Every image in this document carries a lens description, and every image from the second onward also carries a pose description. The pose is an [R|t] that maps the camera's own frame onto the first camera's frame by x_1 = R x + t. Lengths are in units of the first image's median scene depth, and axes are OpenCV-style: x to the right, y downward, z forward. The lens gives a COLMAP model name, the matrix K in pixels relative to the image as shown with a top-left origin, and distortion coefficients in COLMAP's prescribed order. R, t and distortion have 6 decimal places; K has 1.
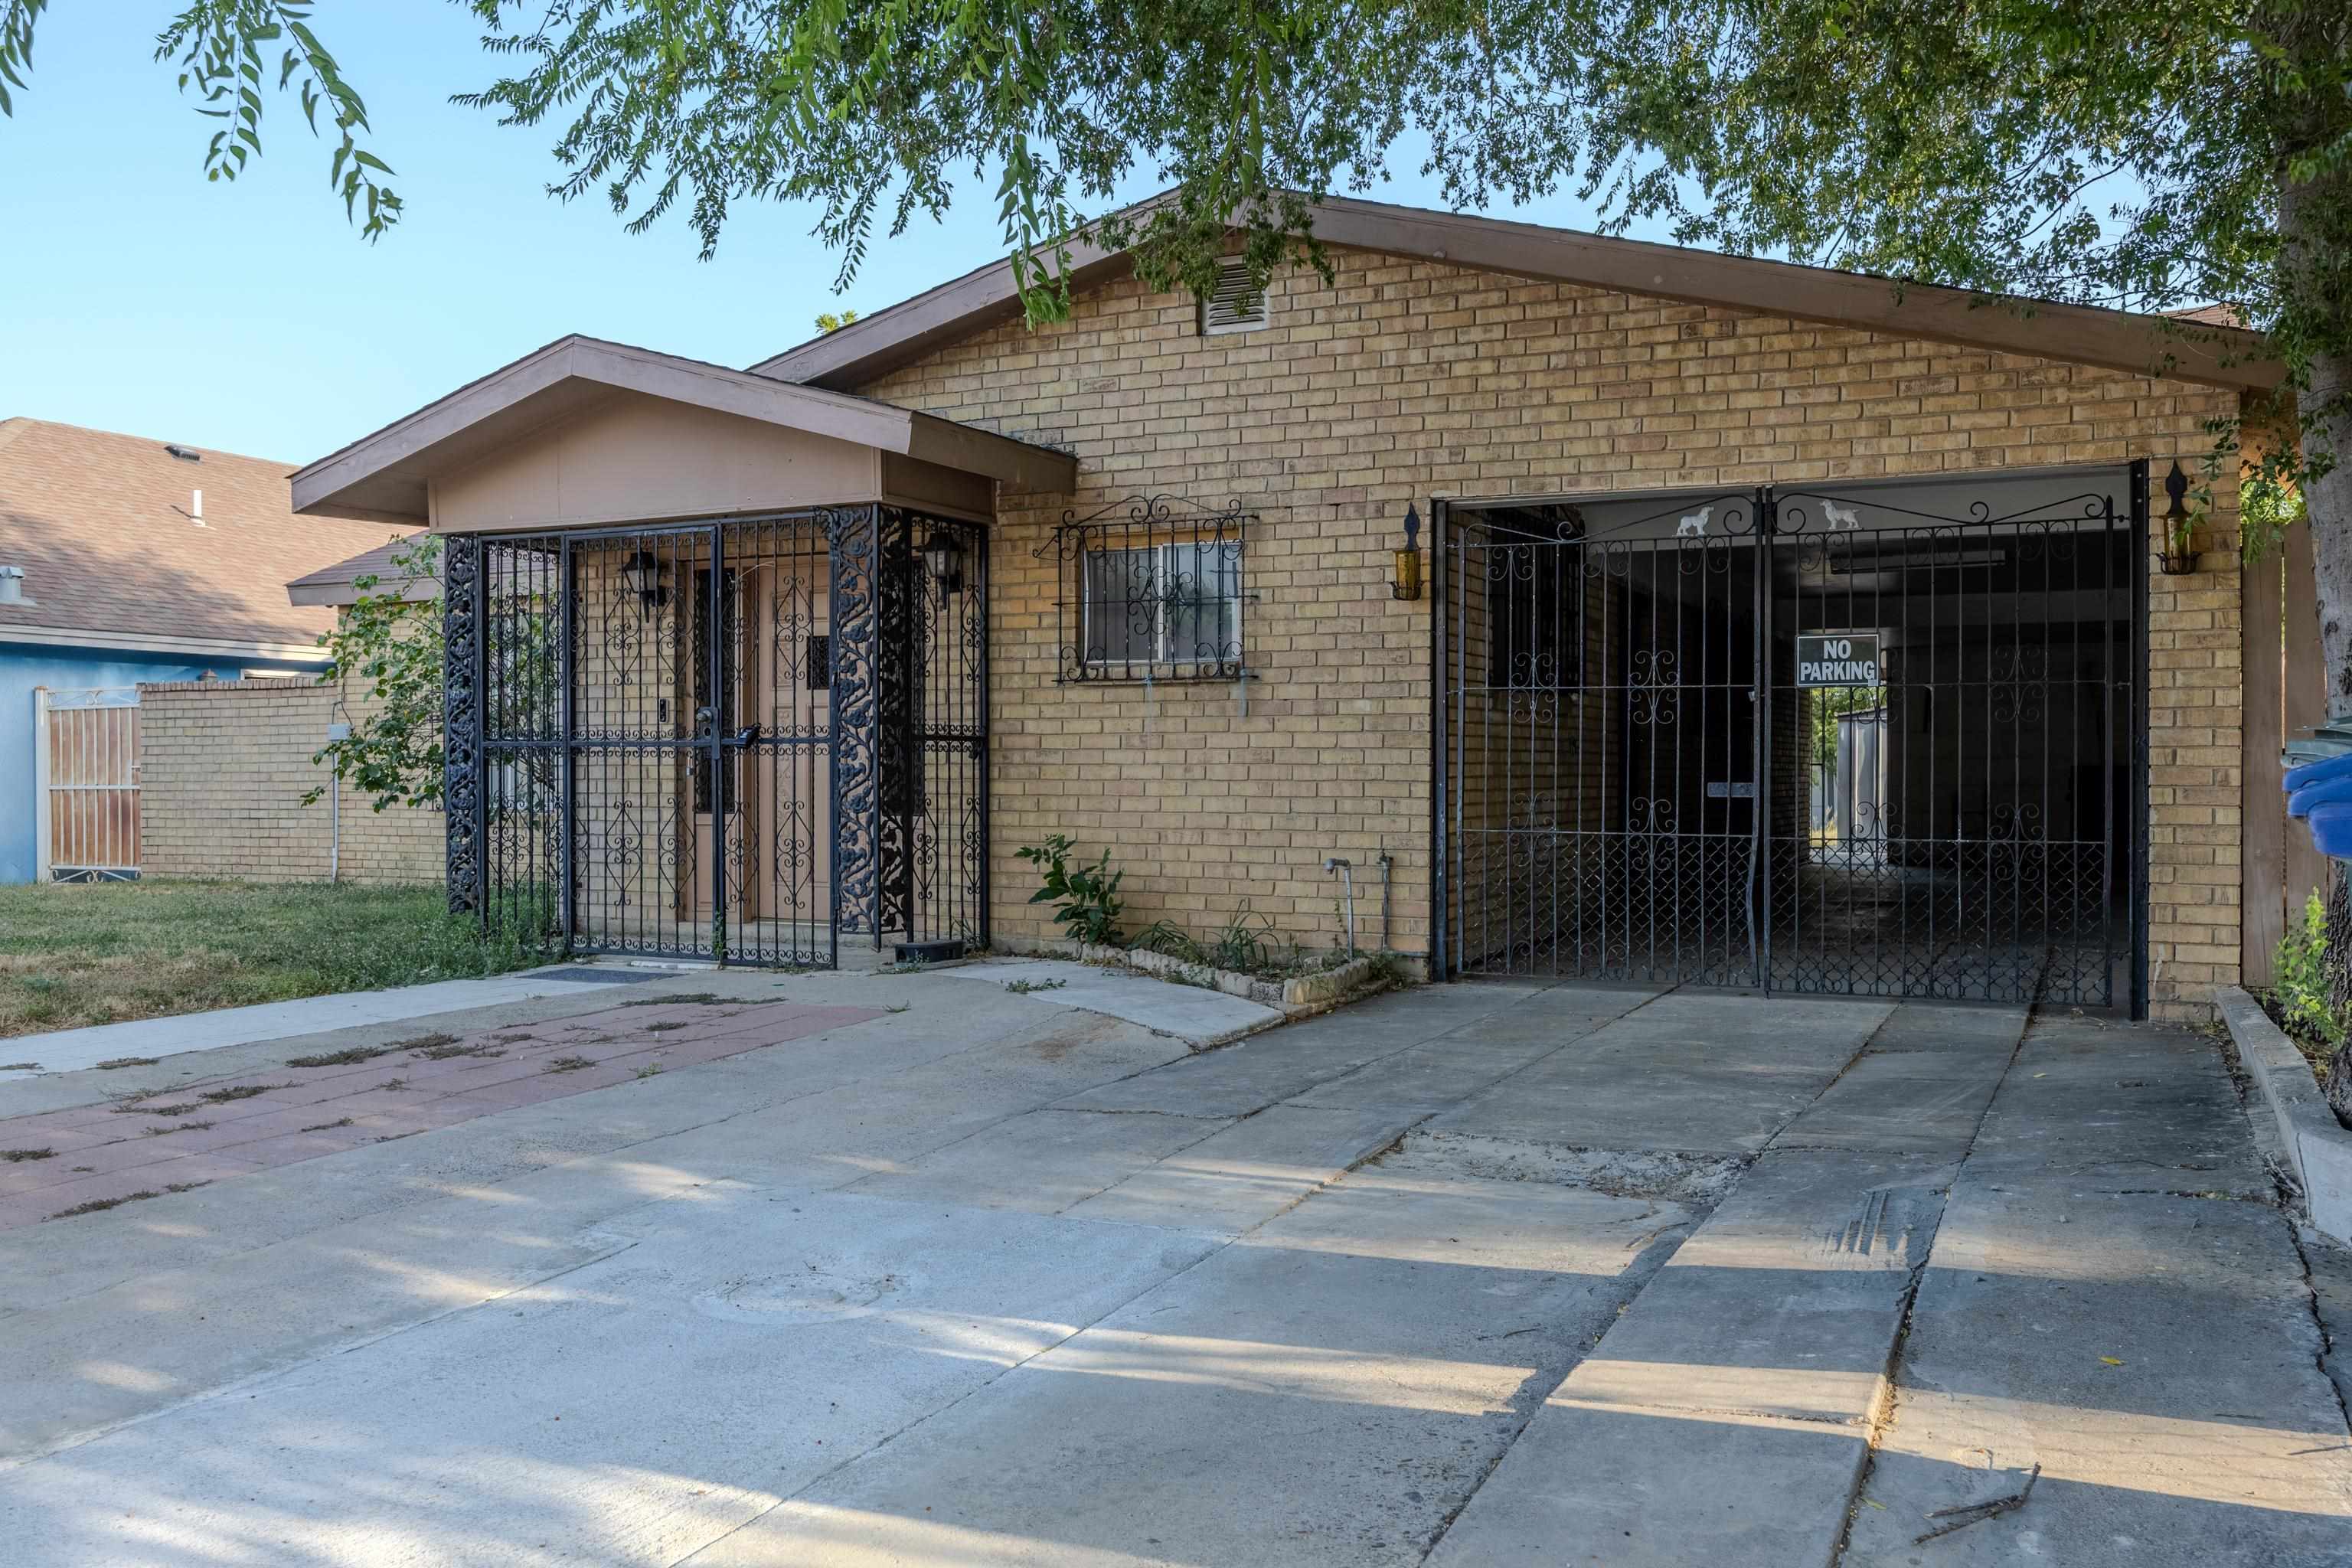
lens RADIAL K [[1956.7, 0, 1176.0], [0, 1956.7, 784.0], [0, 0, 1]] dist [0.004323, 0.004976]
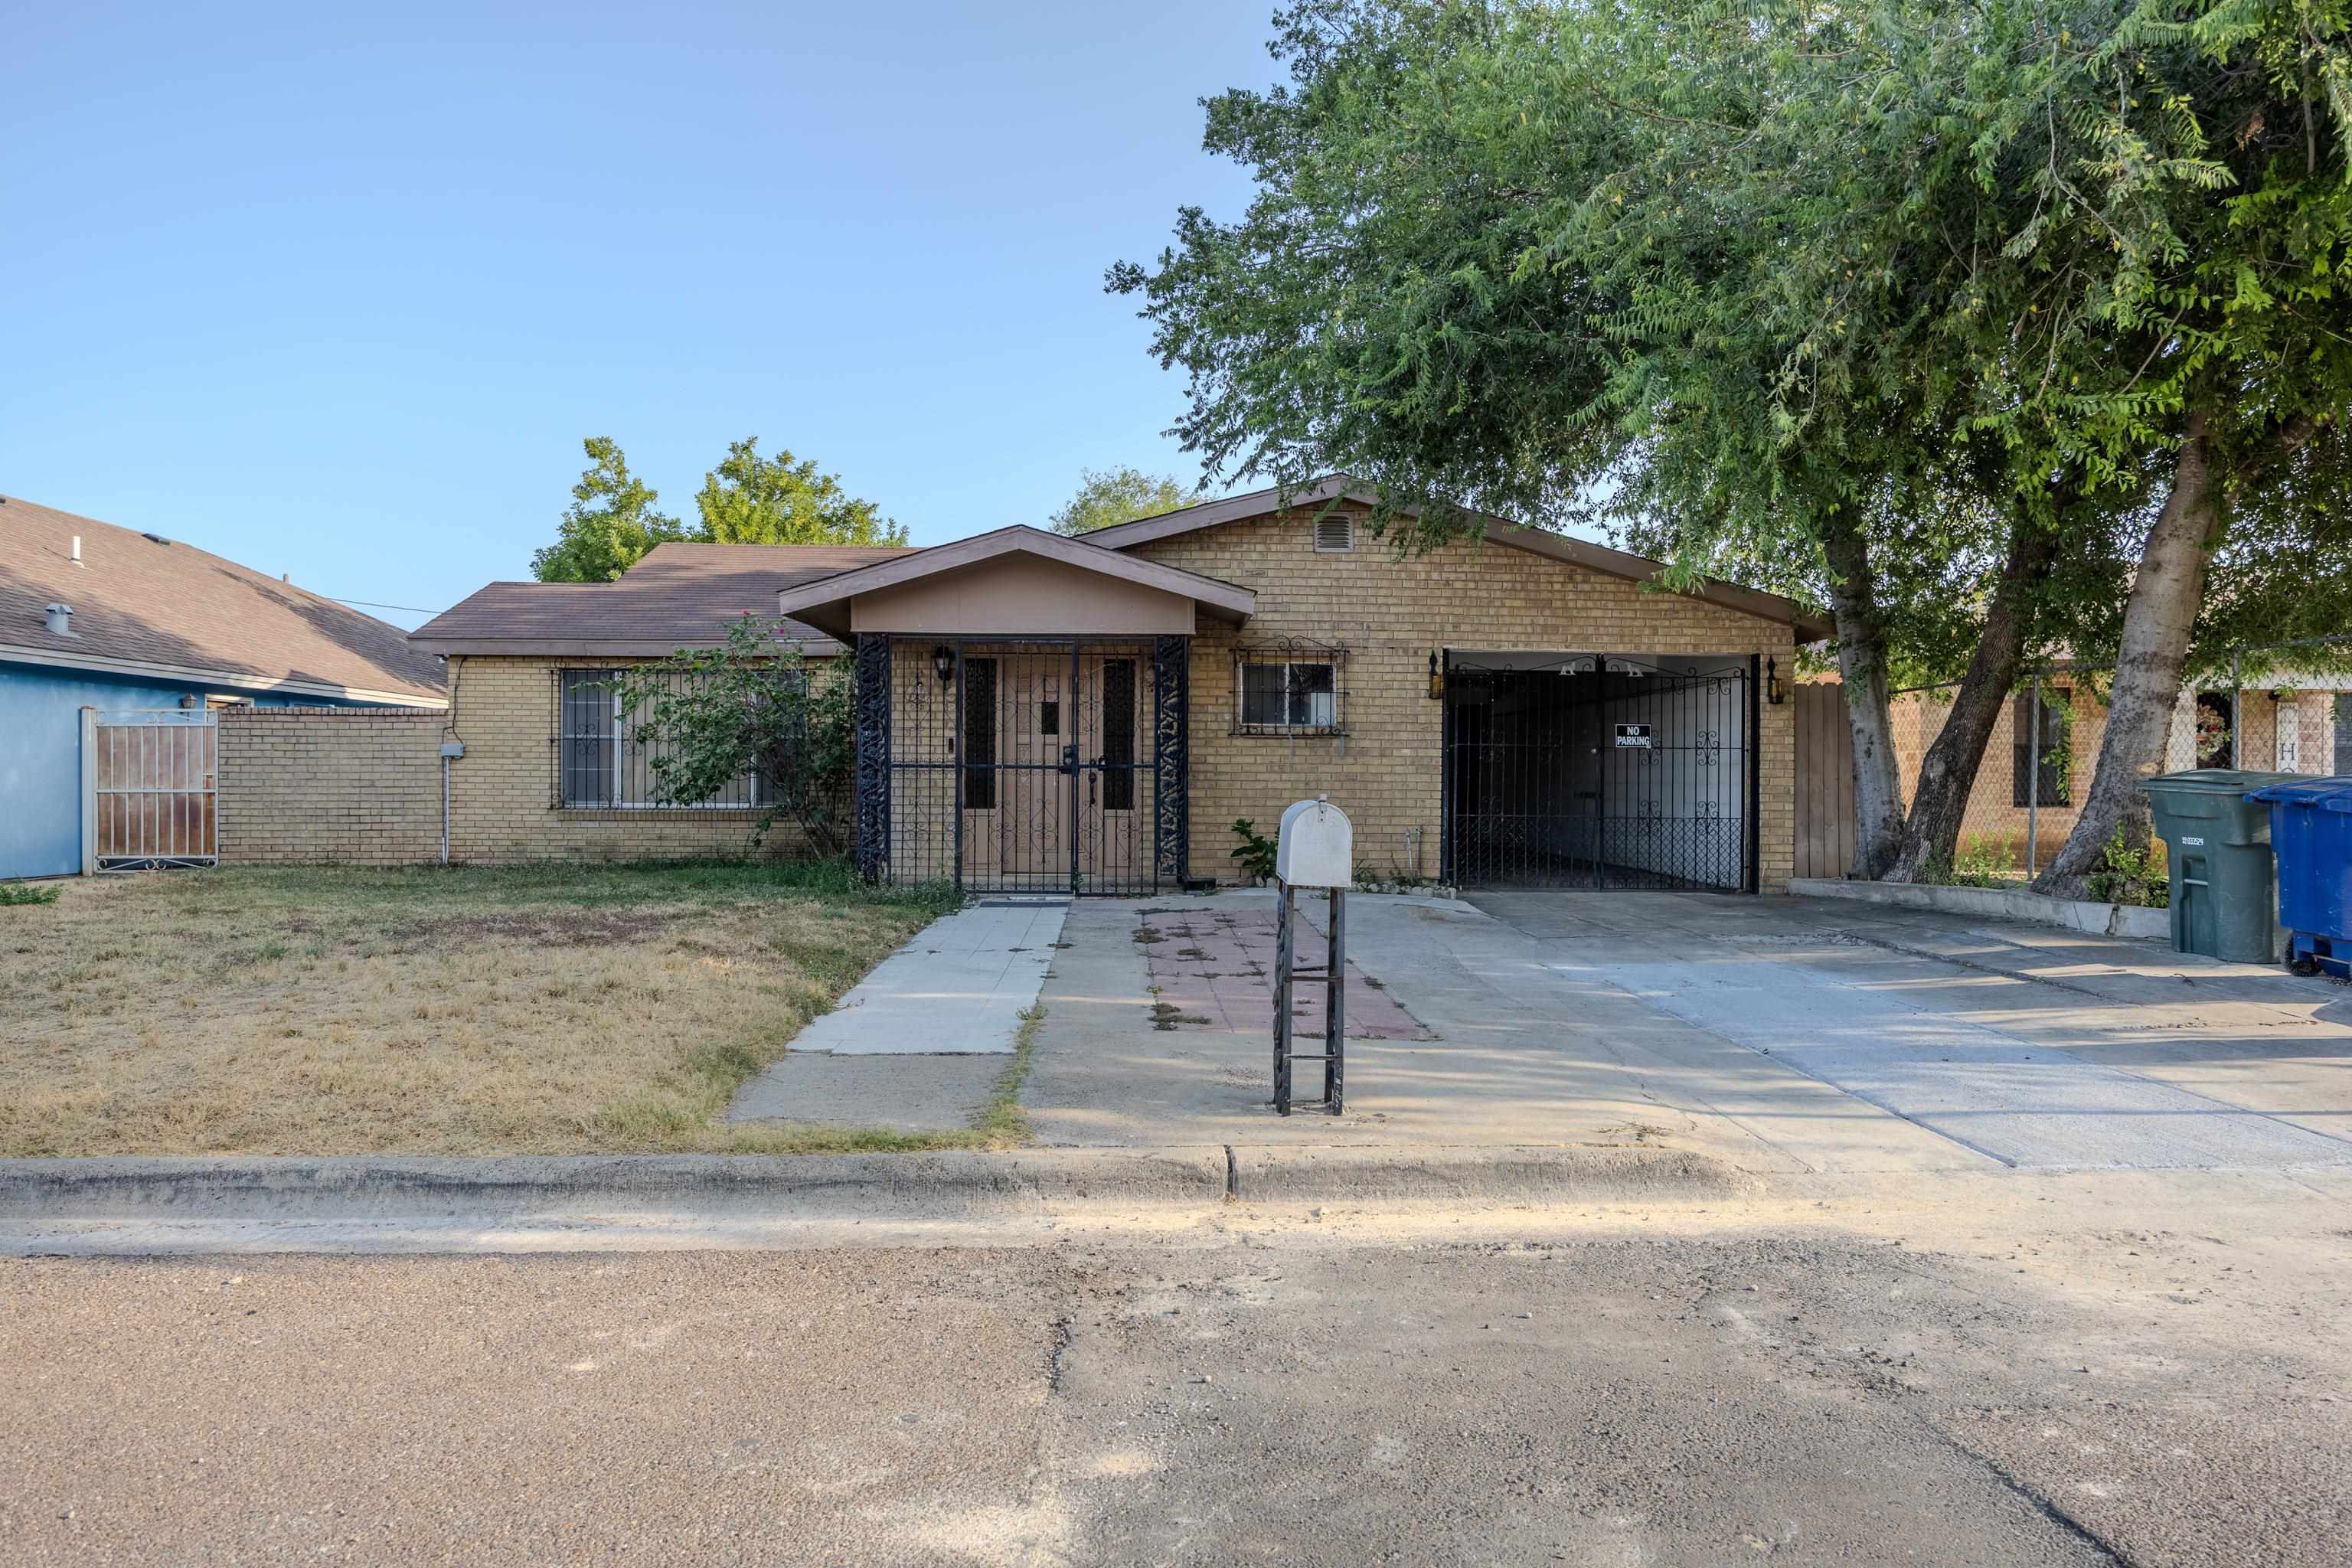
lens RADIAL K [[1461.9, 0, 1176.0], [0, 1461.9, 784.0], [0, 0, 1]] dist [-0.002896, 0.000700]
pose [[0.883977, 0.004207, 0.467511, -0.776703], [-0.002734, 0.999989, -0.003830, -0.001687], [-0.467522, 0.002107, 0.883979, -0.178492]]
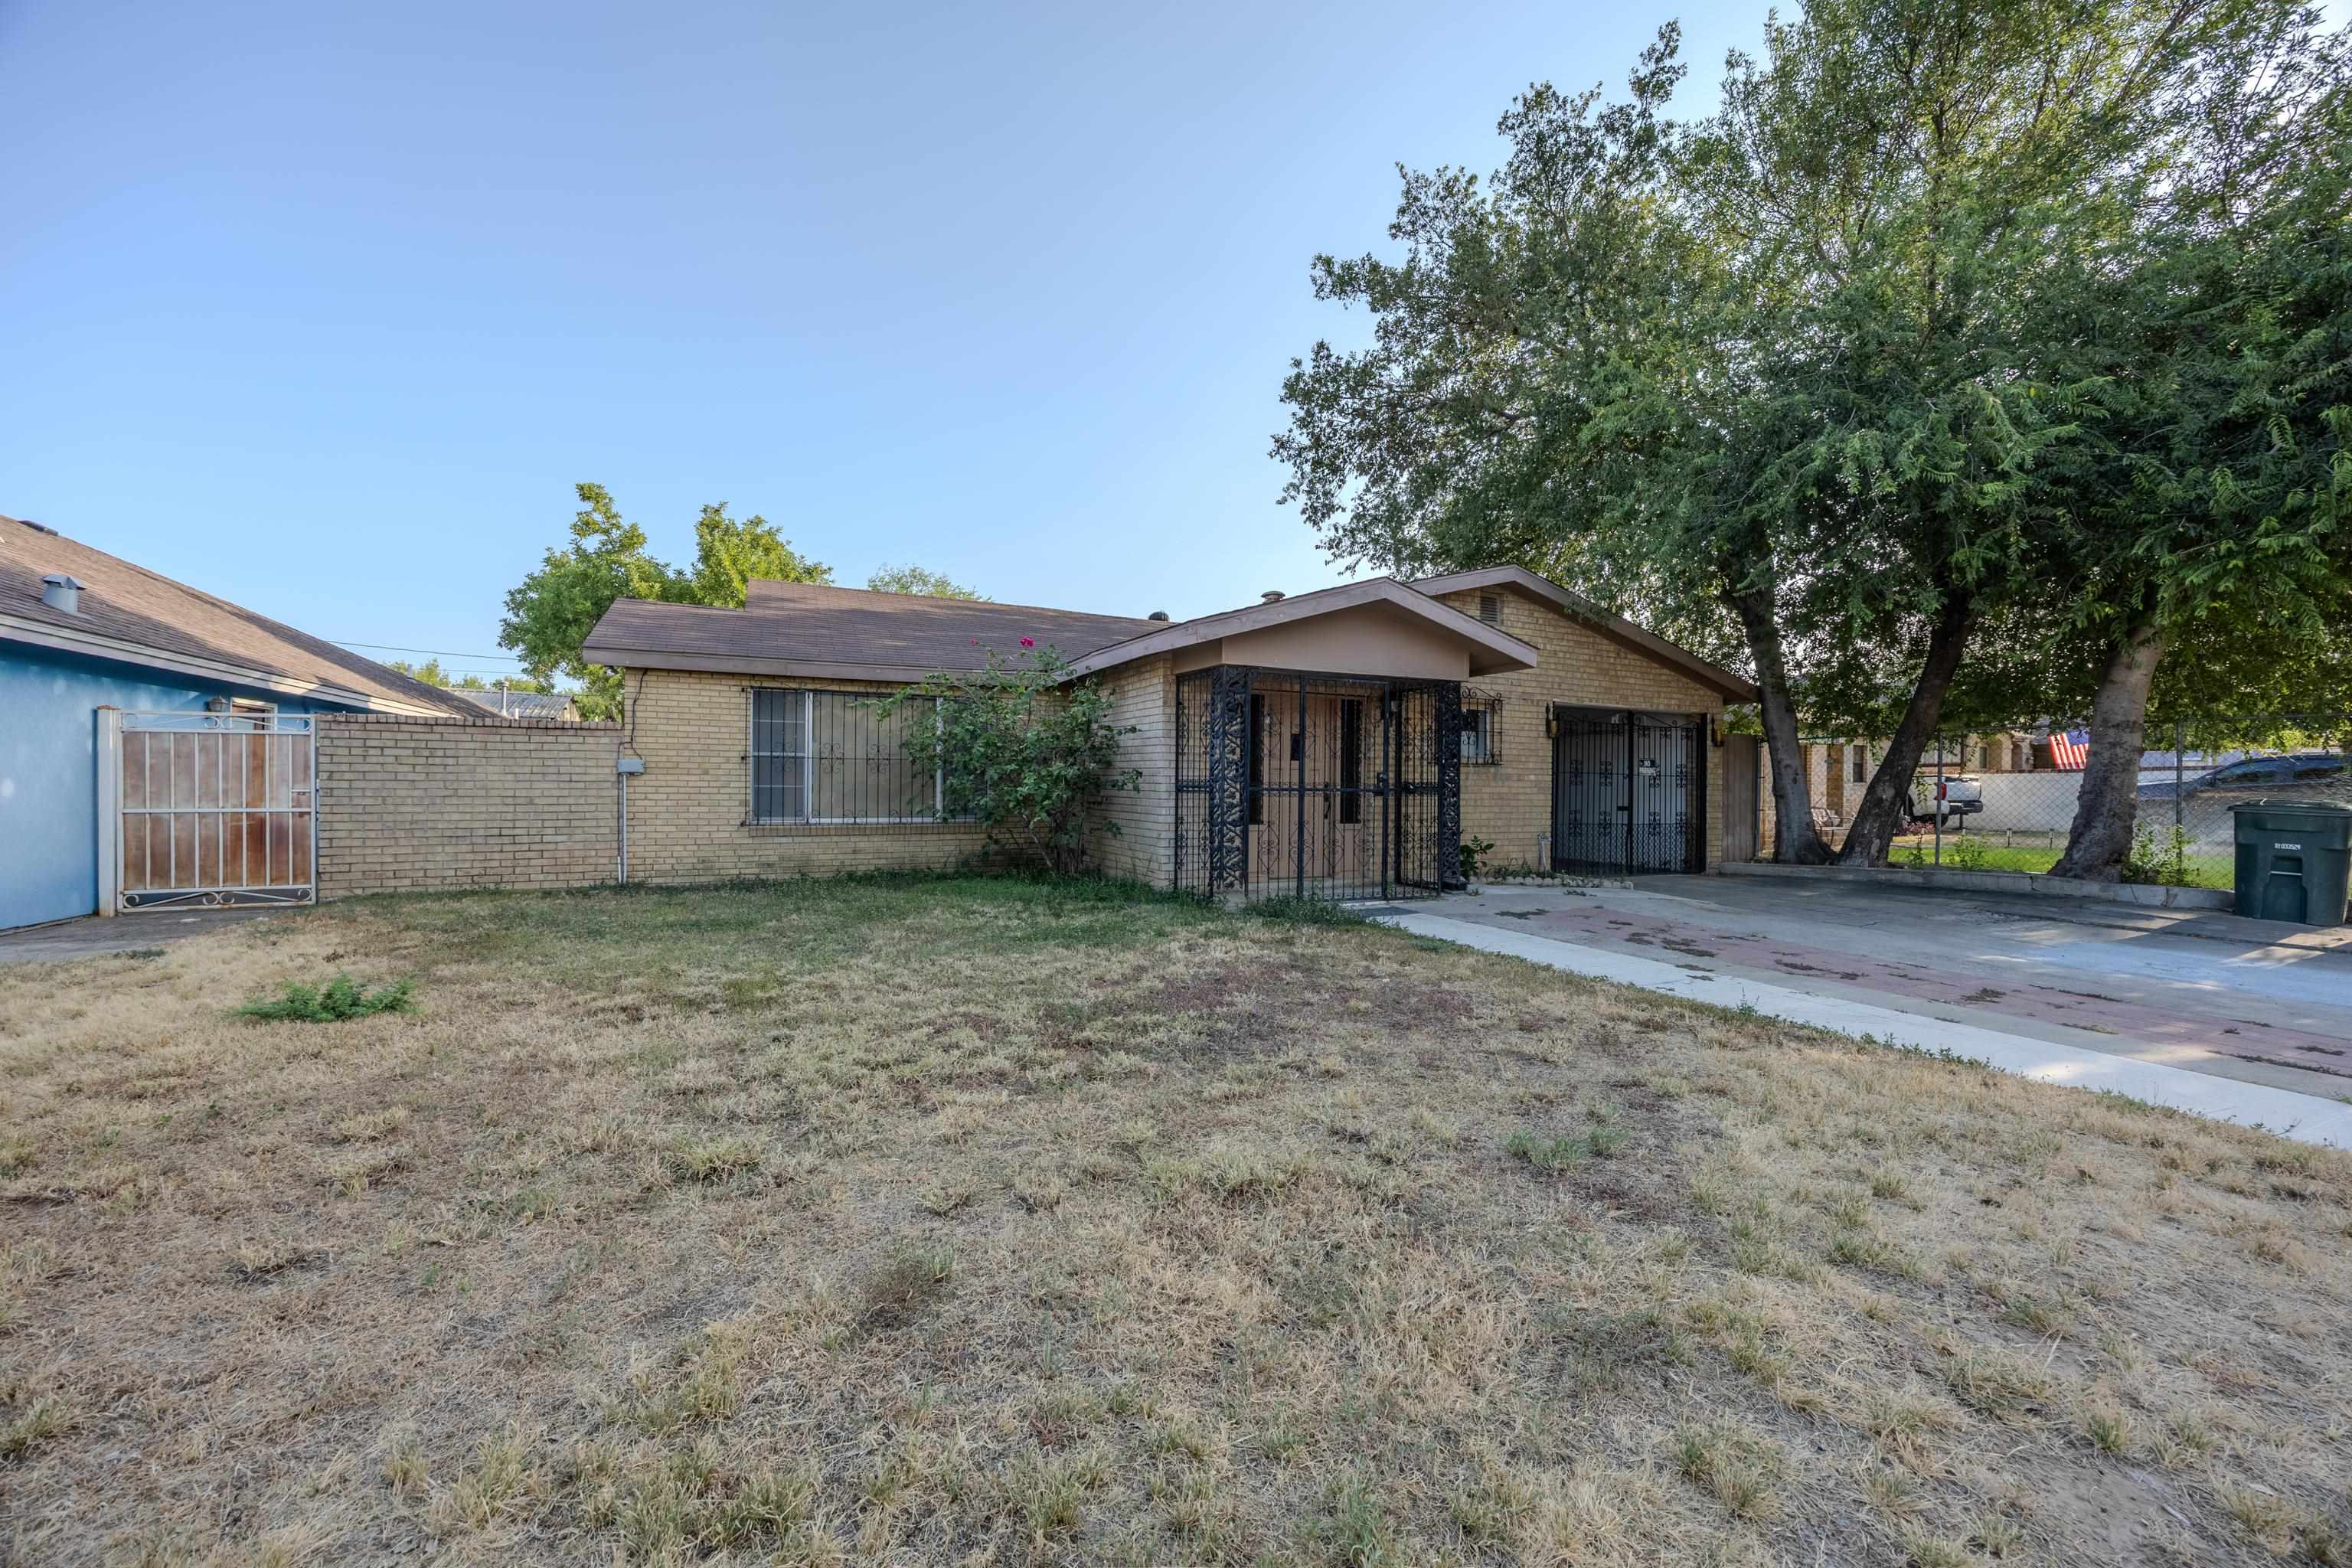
lens RADIAL K [[885.1, 0, 1165.3], [0, 885.1, 787.2], [0, 0, 1]] dist [-0.000524, 0.000066]
pose [[0.637927, 0.004857, 0.770081, -1.105854], [-0.004710, 0.999986, -0.002405, -0.021595], [-0.770082, -0.002093, 0.637941, 0.613967]]
